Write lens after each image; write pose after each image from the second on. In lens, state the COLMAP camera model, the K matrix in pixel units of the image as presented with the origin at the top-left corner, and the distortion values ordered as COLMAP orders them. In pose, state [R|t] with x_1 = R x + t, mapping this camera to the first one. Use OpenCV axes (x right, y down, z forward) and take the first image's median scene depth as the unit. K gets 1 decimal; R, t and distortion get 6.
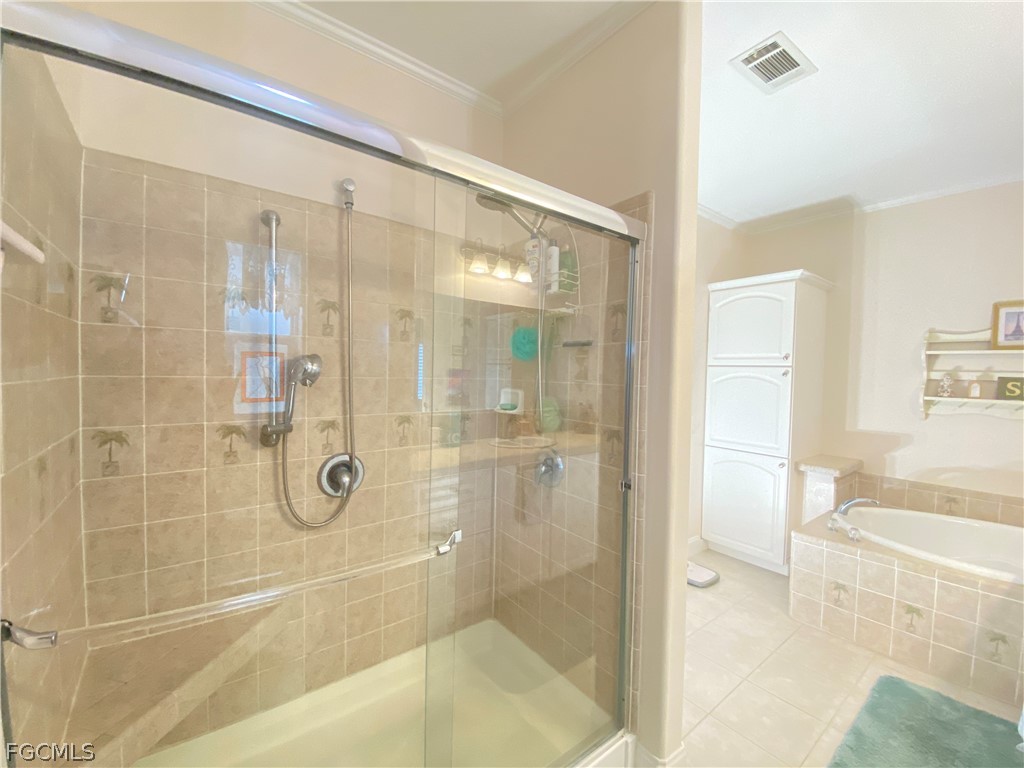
lens RADIAL K [[418.5, 0, 511.5], [0, 418.5, 382.5], [0, 0, 1]] dist [-0.026665, -0.000759]
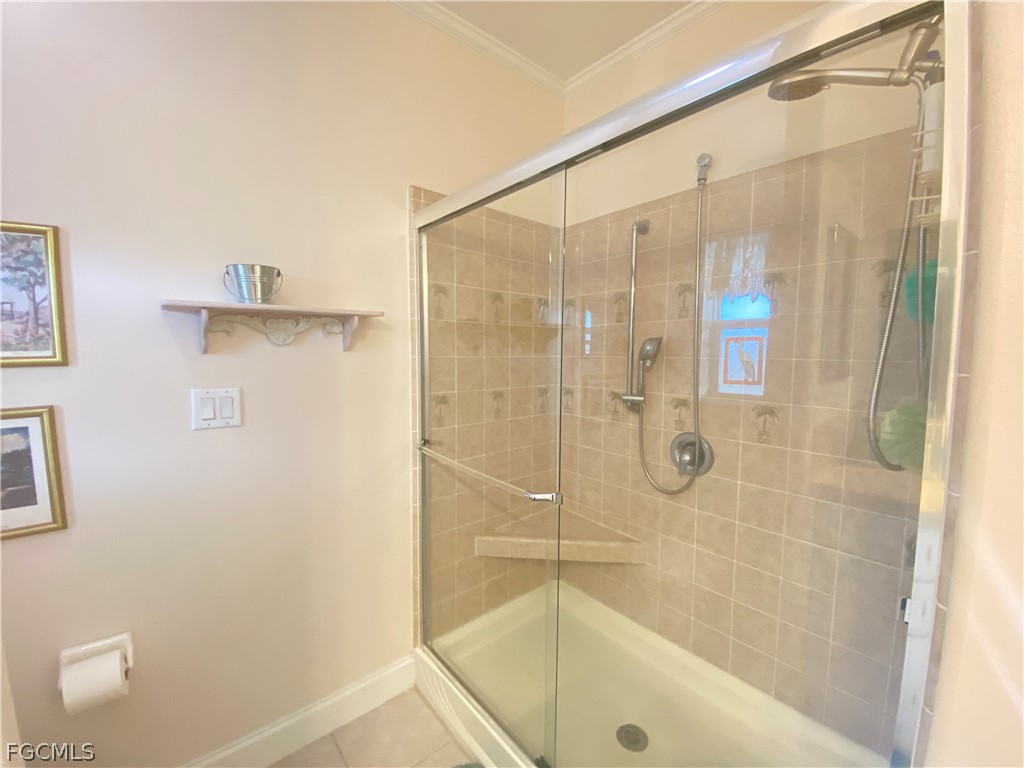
lens RADIAL K [[418.5, 0, 508.1], [0, 418.5, 384.7], [0, 0, 1]] dist [-0.026665, -0.000759]
pose [[0.020474, 0.064182, -0.997728, 0.605618], [-0.032295, 0.997459, 0.063502, 0.003048], [0.999269, 0.030921, 0.022495, 0.534877]]
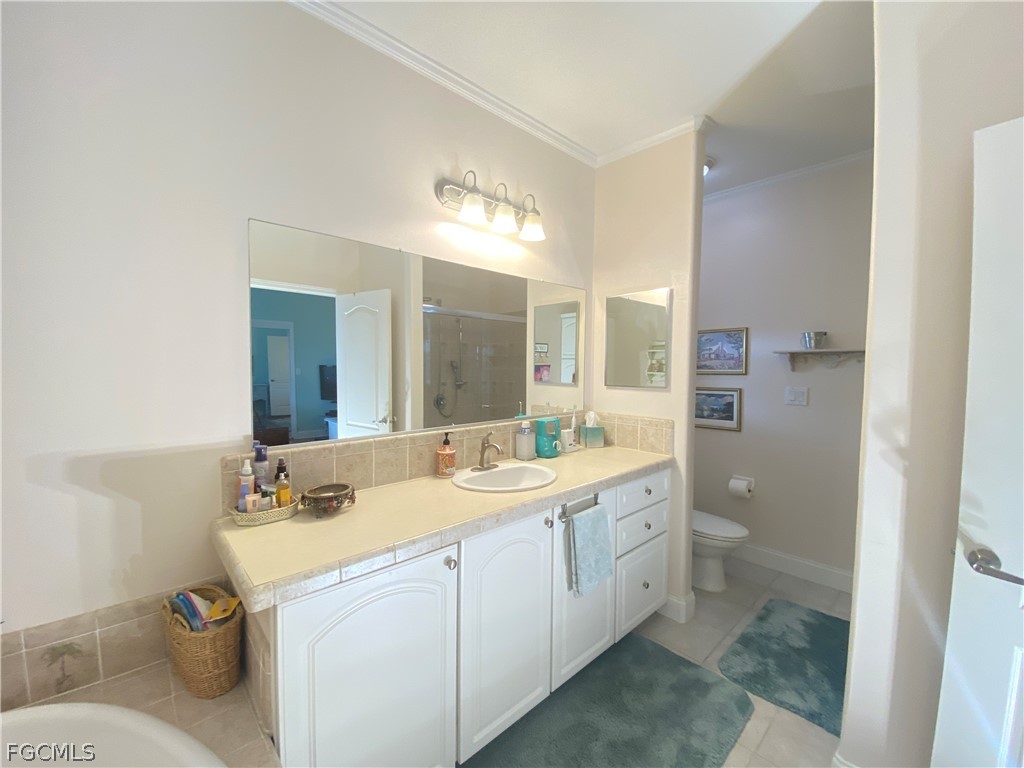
lens RADIAL K [[418.5, 0, 508.6], [0, 418.5, 382.9], [0, 0, 1]] dist [-0.026665, -0.000759]
pose [[-0.995880, -0.016303, -0.089206, 1.035713], [-0.022760, 0.997156, 0.071849, -0.027470], [0.087781, 0.073583, -0.993418, 1.337866]]
